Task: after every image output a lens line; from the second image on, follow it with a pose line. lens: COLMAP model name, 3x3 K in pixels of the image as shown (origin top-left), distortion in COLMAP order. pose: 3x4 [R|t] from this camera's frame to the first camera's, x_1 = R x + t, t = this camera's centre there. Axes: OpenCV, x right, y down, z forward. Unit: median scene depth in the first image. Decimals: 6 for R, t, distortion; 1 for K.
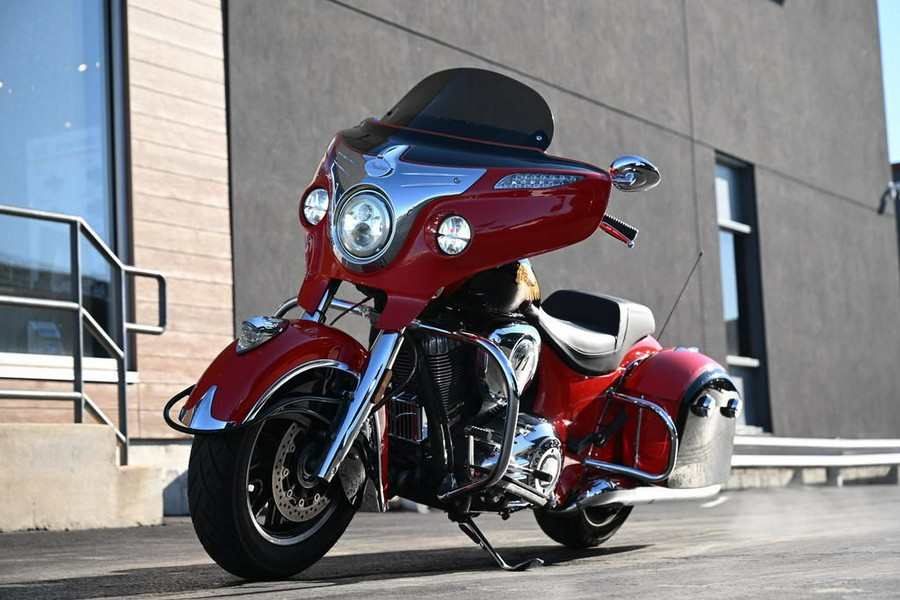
lens RADIAL K [[1772.7, 0, 450.0], [0, 1772.7, 300.0], [0, 0, 1]] dist [-0.005255, 0.175670]
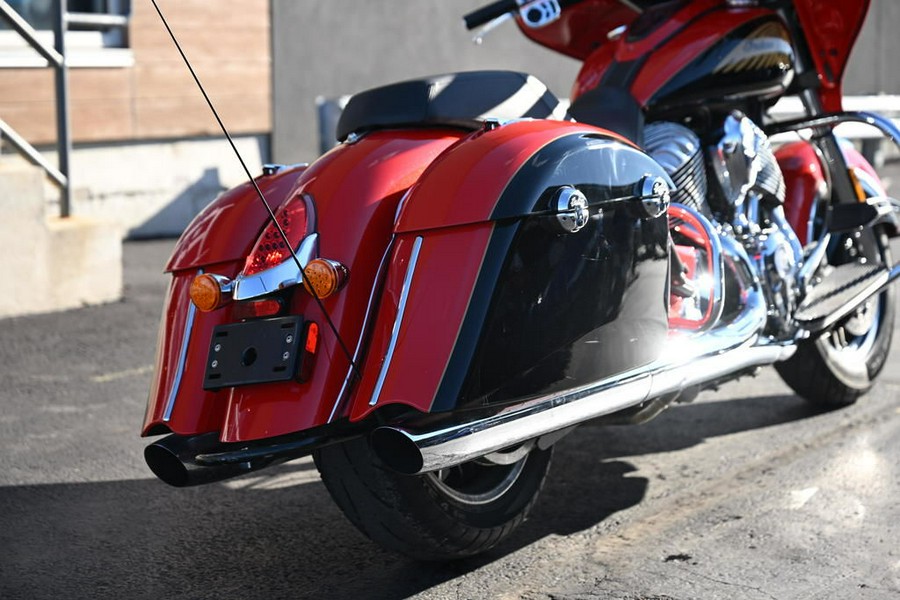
lens RADIAL K [[1772.7, 0, 450.0], [0, 1772.7, 300.0], [0, 0, 1]] dist [-0.005255, 0.175670]
pose [[0.996066, 0.047832, -0.074600, 0.019464], [-0.028840, 0.970962, 0.237489, -0.037494], [0.083794, -0.234403, 0.968521, 0.242829]]
